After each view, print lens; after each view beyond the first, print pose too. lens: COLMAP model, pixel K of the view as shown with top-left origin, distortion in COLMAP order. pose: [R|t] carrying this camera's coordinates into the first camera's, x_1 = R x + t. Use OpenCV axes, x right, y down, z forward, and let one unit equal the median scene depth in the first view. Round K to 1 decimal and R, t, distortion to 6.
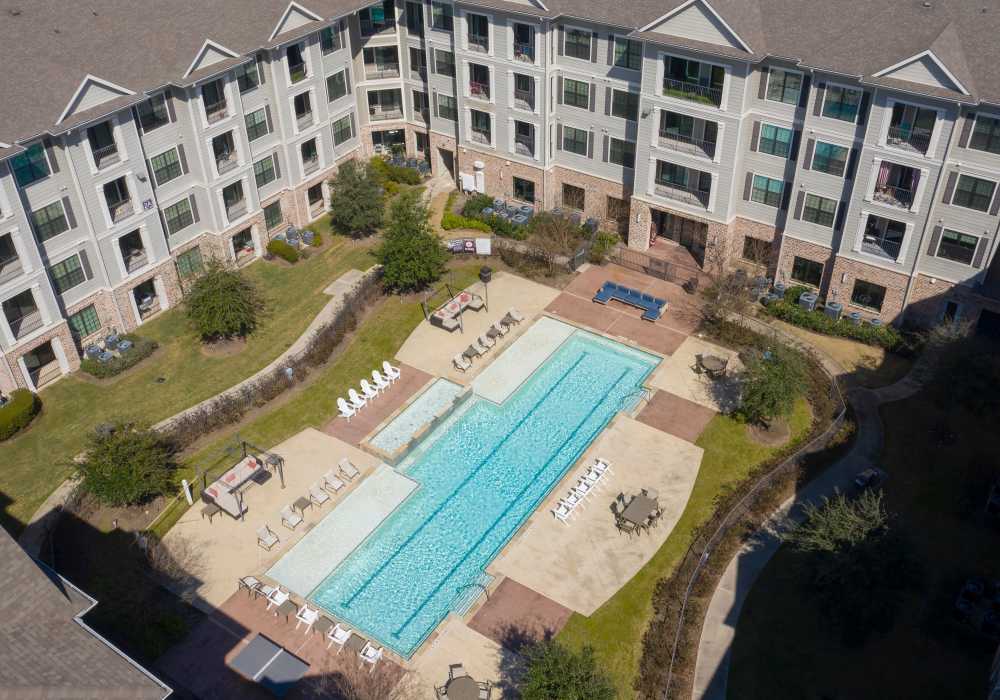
lens RADIAL K [[926.7, 0, 500.4], [0, 926.7, 348.9], [0, 0, 1]] dist [0.004466, 0.000000]
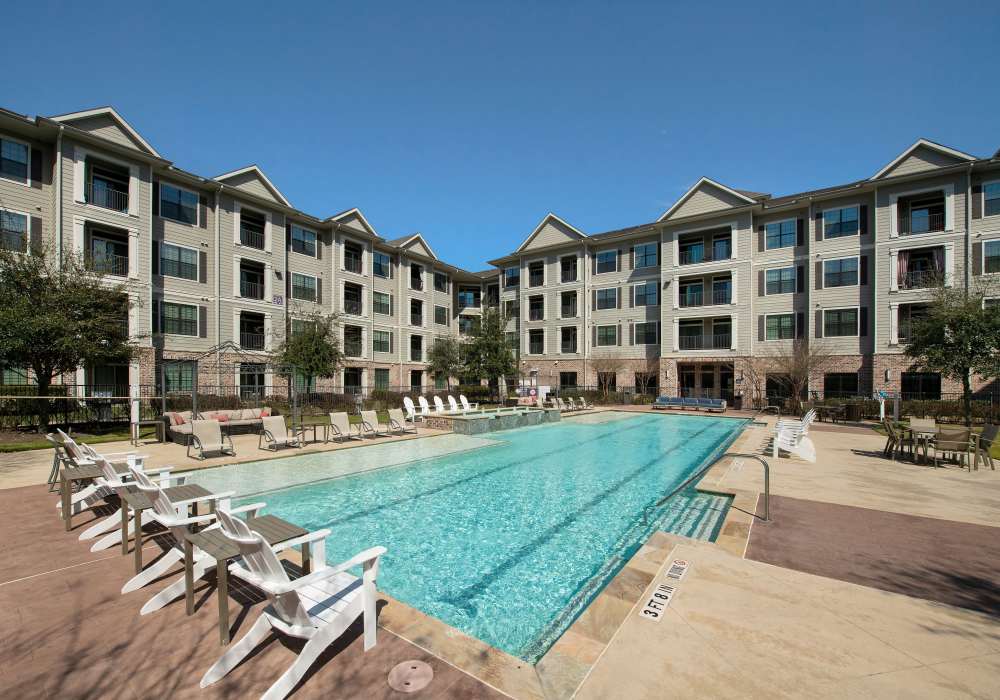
lens RADIAL K [[412.9, 0, 493.9], [0, 412.9, 375.2], [0, 0, 1]] dist [-0.013390, 0.000181]
pose [[0.999032, 0.013394, -0.041906, -0.068301], [-0.035929, 0.798105, -0.601447, 0.221849], [0.025390, 0.602370, 0.797813, 0.593958]]
